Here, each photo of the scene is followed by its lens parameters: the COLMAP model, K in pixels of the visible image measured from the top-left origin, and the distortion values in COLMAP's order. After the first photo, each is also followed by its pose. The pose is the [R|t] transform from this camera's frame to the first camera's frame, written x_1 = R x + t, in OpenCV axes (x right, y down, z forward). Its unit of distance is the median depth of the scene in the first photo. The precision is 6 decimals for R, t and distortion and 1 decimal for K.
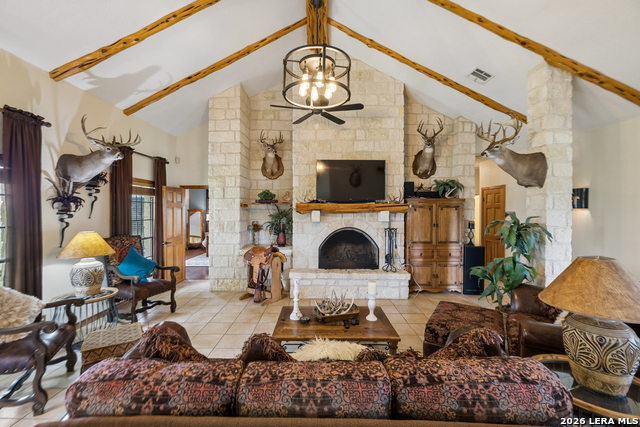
lens RADIAL K [[270.5, 0, 319.3], [0, 270.5, 212.6], [0, 0, 1]] dist [0.000211, -0.000616]
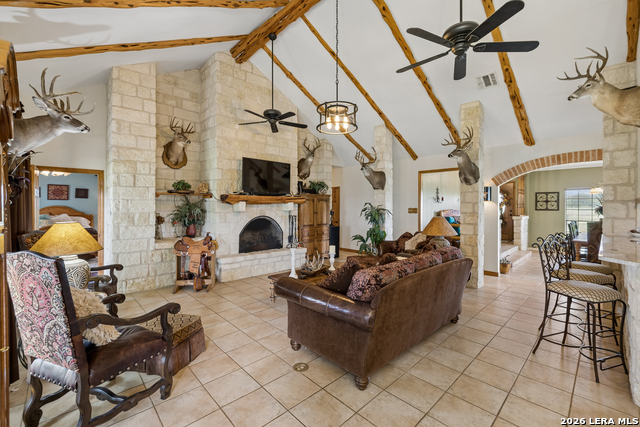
lens RADIAL K [[270.5, 0, 320.6], [0, 270.5, 209.0], [0, 0, 1]] dist [0.000211, -0.000616]
pose [[0.720958, -0.007640, 0.692936, -0.540703], [0.007748, 0.999966, 0.002965, 0.022548], [-0.692935, 0.003231, 0.720993, -0.048797]]
